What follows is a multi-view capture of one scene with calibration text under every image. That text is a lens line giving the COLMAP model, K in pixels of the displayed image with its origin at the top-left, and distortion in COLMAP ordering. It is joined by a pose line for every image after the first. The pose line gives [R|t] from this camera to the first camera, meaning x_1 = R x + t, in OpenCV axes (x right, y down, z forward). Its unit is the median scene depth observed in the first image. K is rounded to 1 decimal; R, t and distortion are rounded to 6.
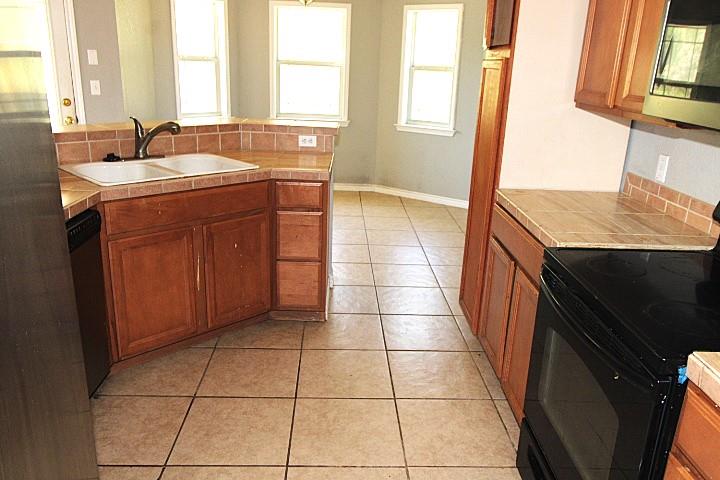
lens RADIAL K [[570.2, 0, 360.0], [0, 570.2, 240.0], [0, 0, 1]] dist [0.015279, 0.005358]
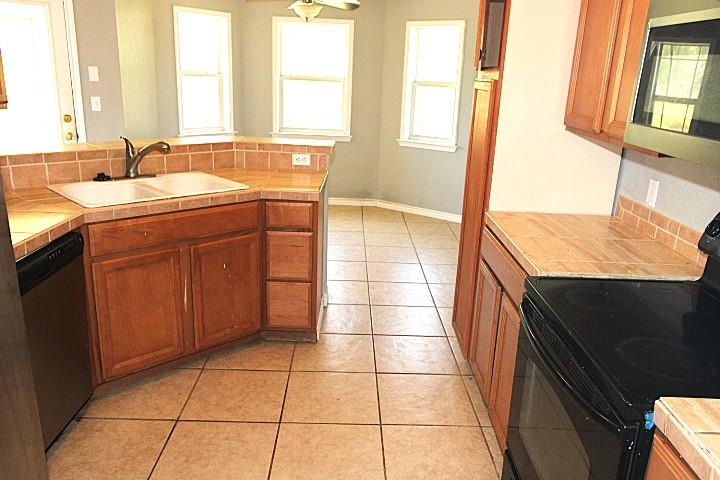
lens RADIAL K [[570.2, 0, 360.0], [0, 570.2, 240.0], [0, 0, 1]] dist [0.015279, 0.005358]
pose [[0.999834, 0.006979, -0.016820, 0.037205], [-0.007300, 0.999791, -0.019117, -0.019395], [0.016683, 0.019237, 0.999676, 0.009507]]
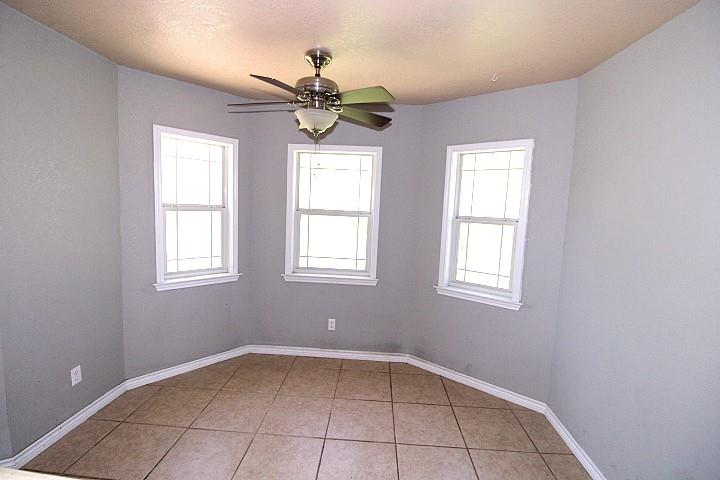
lens RADIAL K [[342.9, 0, 354.6], [0, 342.9, 241.8], [0, 0, 1]] dist [-0.018451, -0.000124]
pose [[0.995256, 0.013358, -0.096371, -0.014922], [-0.032421, 0.979452, -0.199054, -0.438257], [0.091732, 0.201234, 0.975239, 1.349873]]
